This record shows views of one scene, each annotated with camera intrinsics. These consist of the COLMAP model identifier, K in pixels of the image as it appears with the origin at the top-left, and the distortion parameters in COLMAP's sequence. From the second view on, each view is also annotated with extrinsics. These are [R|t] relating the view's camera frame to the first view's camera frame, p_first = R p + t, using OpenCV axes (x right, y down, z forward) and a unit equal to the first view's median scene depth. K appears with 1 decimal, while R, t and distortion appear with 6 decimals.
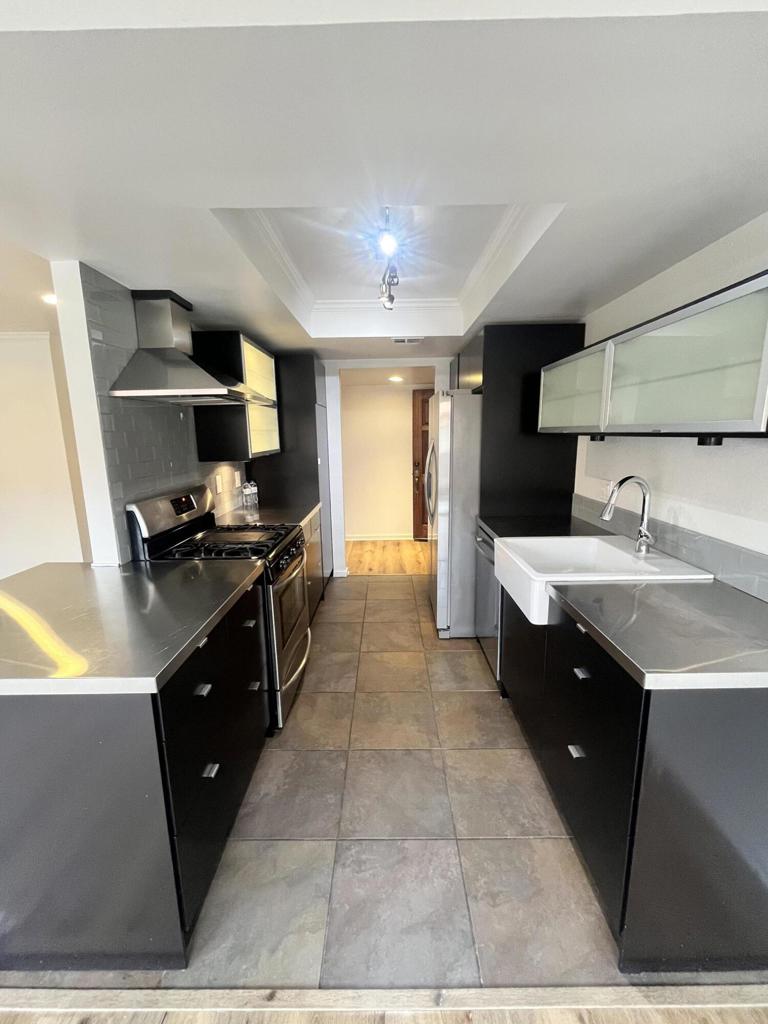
lens RADIAL K [[416.2, 0, 380.1], [0, 416.2, 508.1], [0, 0, 1]] dist [-0.003114, -0.000608]
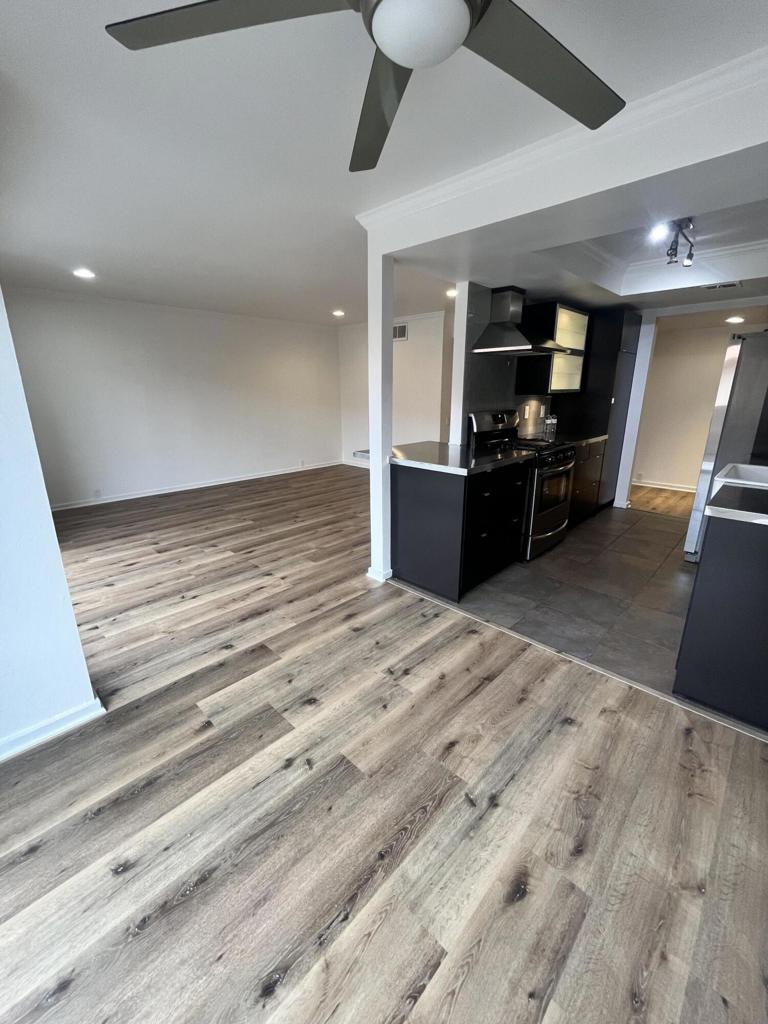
lens RADIAL K [[416.2, 0, 381.9], [0, 416.2, 512.6], [0, 0, 1]] dist [-0.003114, -0.000608]
pose [[0.722903, 0.210454, -0.658119, 0.328487], [-0.131039, 0.976957, 0.168474, 0.126305], [0.678410, -0.035551, 0.733823, -0.497427]]
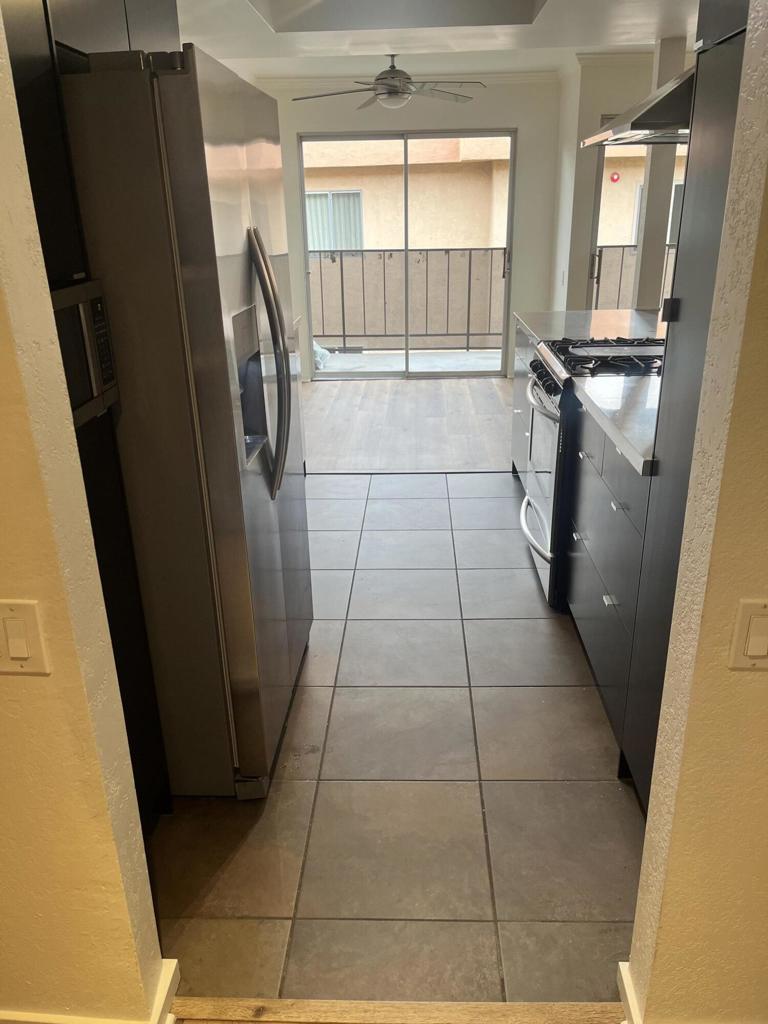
lens RADIAL K [[773.6, 0, 383.9], [0, 773.6, 512.2], [0, 0, 1]] dist [0.013082, -0.016675]
pose [[-0.999025, 0.028156, 0.033999, 0.027200], [0.041884, 0.847828, 0.528614, -0.389334], [-0.013942, 0.529523, -0.848181, 2.148909]]
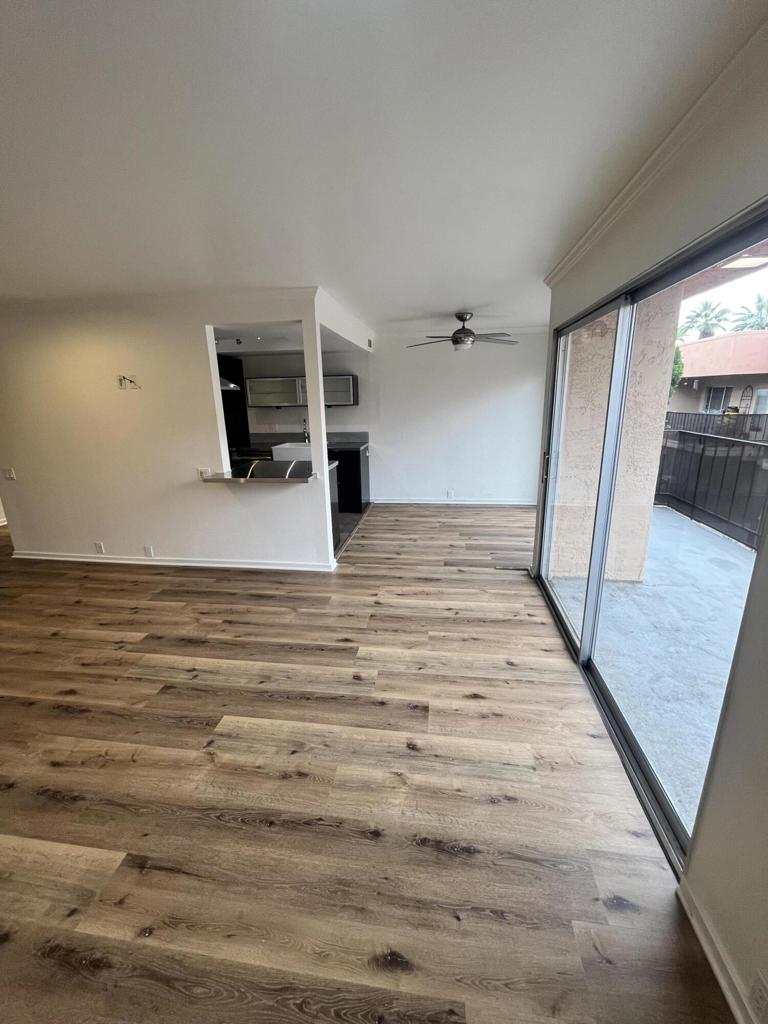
lens RADIAL K [[416.2, 0, 387.2], [0, 416.2, 511.4], [0, 0, 1]] dist [-0.003114, -0.000608]
pose [[0.124473, -0.251440, 0.959836, -2.016607], [0.195901, 0.954545, 0.224649, 0.011579], [-0.972692, 0.160070, 0.168073, -0.069939]]
